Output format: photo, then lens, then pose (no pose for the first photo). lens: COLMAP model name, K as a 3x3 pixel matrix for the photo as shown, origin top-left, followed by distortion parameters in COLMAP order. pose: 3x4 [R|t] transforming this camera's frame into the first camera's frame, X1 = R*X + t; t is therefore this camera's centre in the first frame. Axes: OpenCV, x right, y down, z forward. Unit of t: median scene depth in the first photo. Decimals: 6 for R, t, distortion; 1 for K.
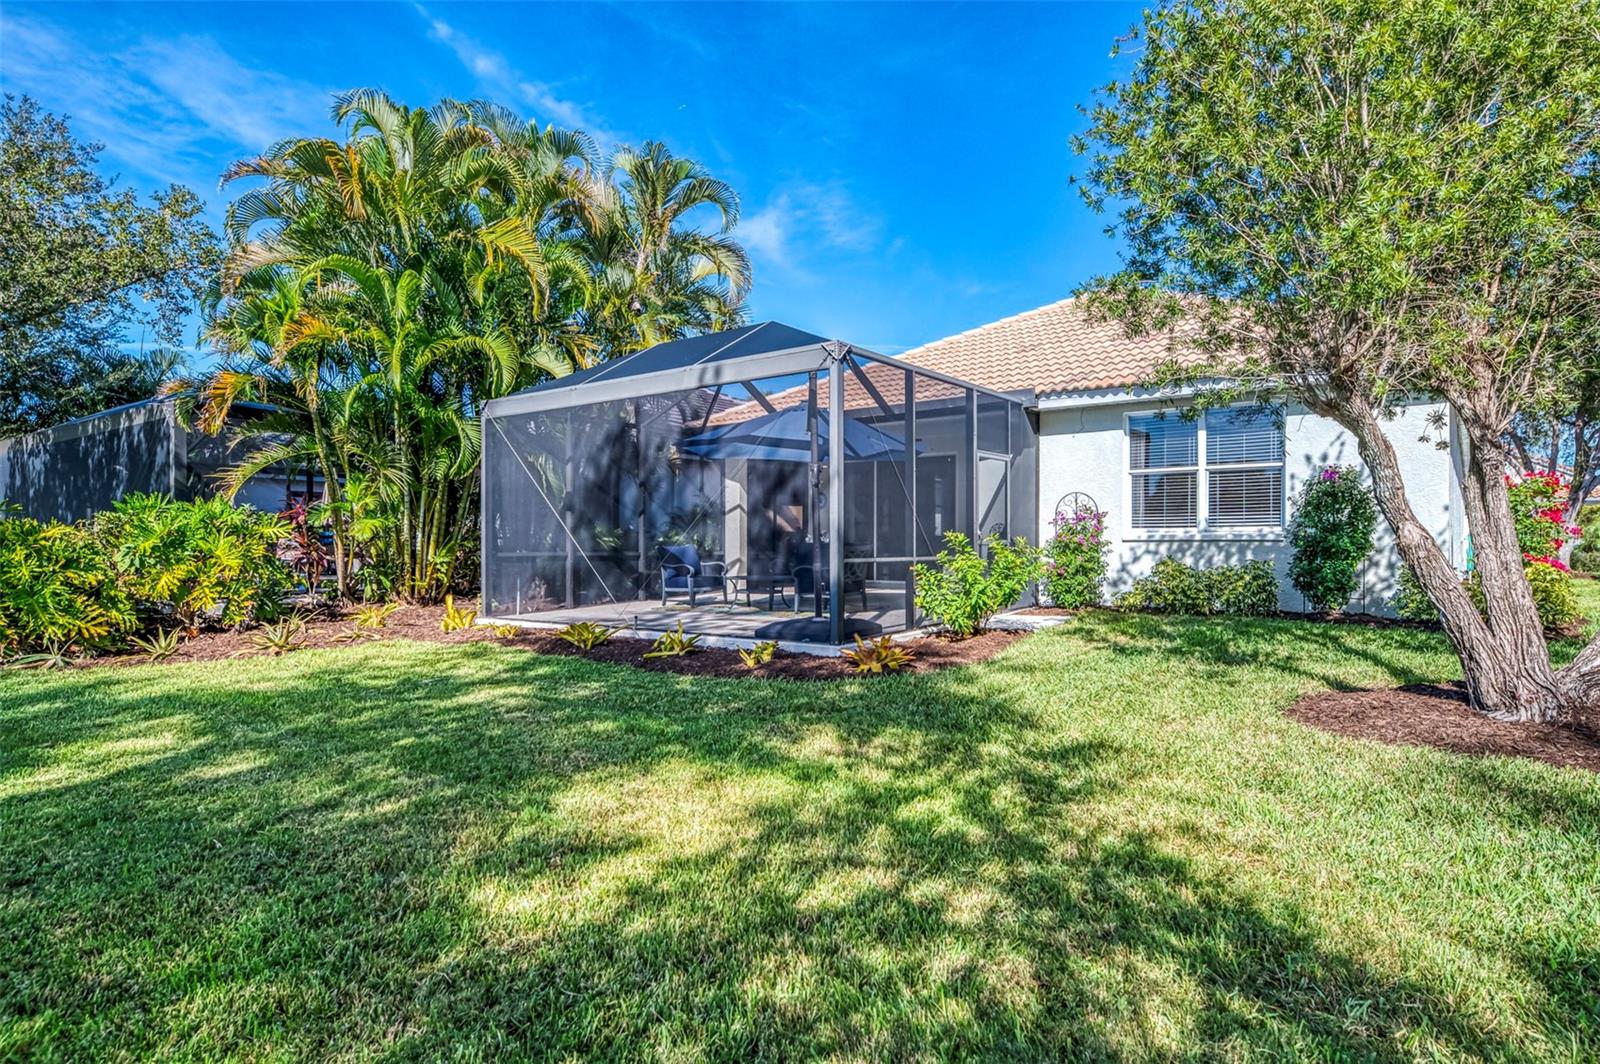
lens RADIAL K [[891.8, 0, 799.0], [0, 891.8, 538.3], [0, 0, 1]] dist [0.031521, 0.000333]
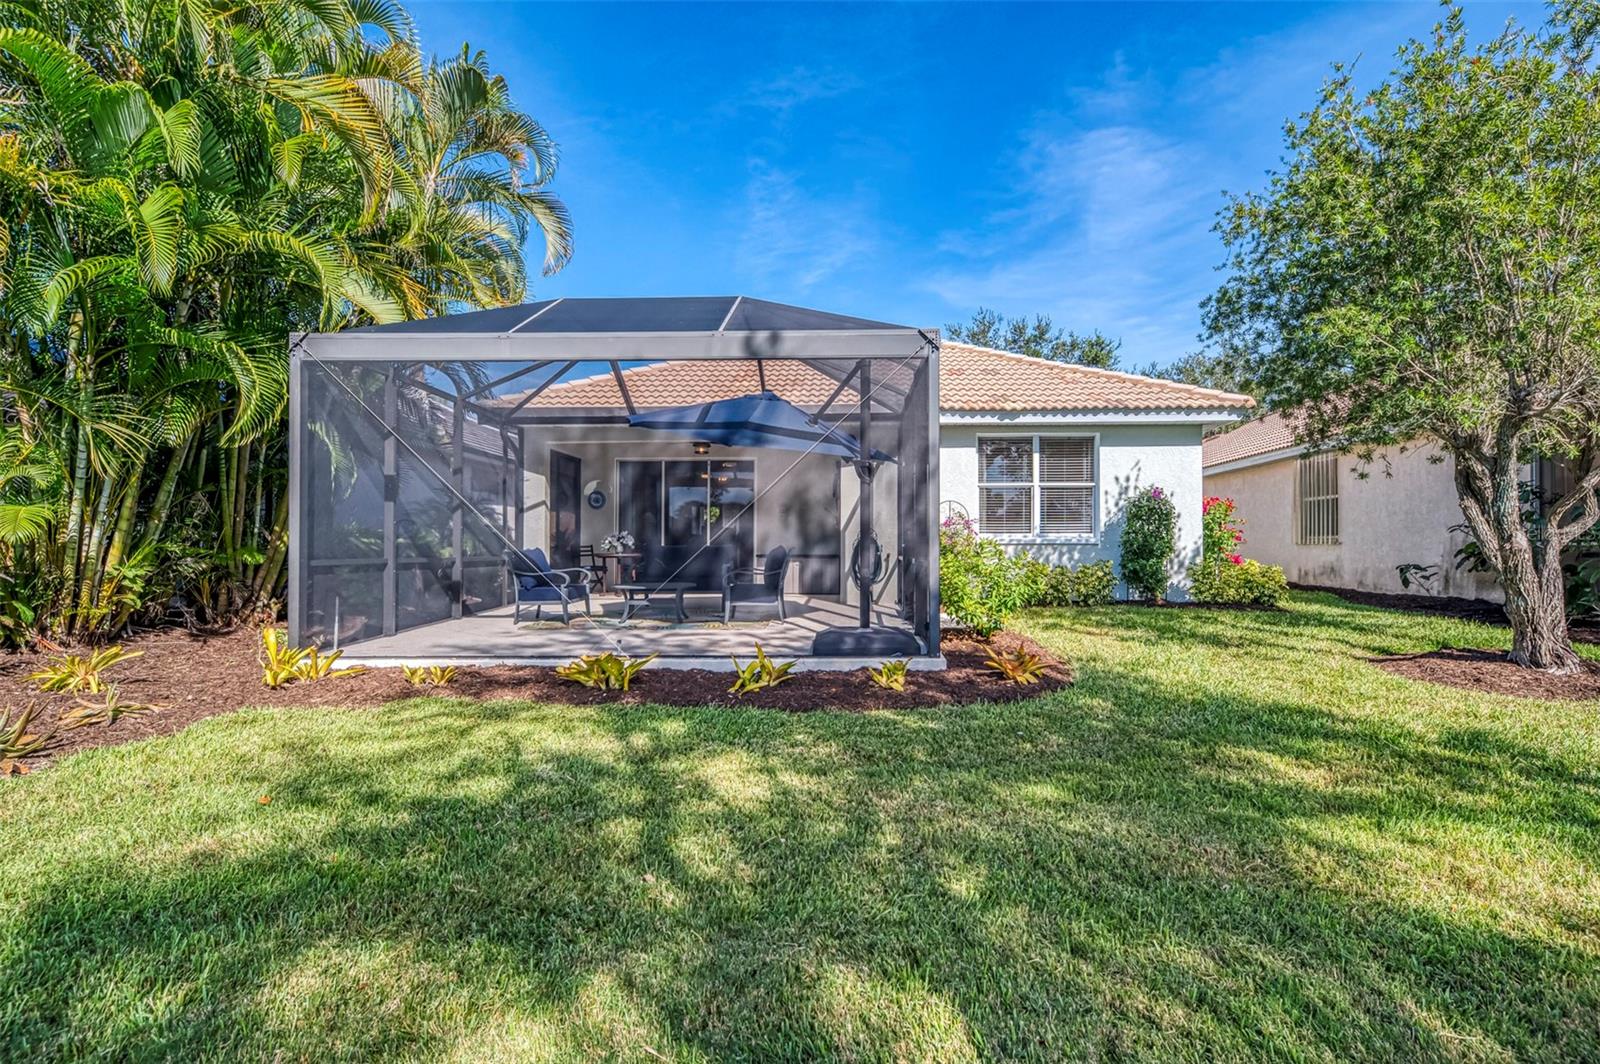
lens RADIAL K [[767.6, 0, 800.2], [0, 767.6, 527.8], [0, 0, 1]] dist [0.019853, 0.000364]
pose [[0.813184, 0.012302, 0.581876, -0.409982], [-0.003537, 0.999863, -0.016195, -0.000480], [-0.581996, 0.011112, 0.813116, 0.333131]]
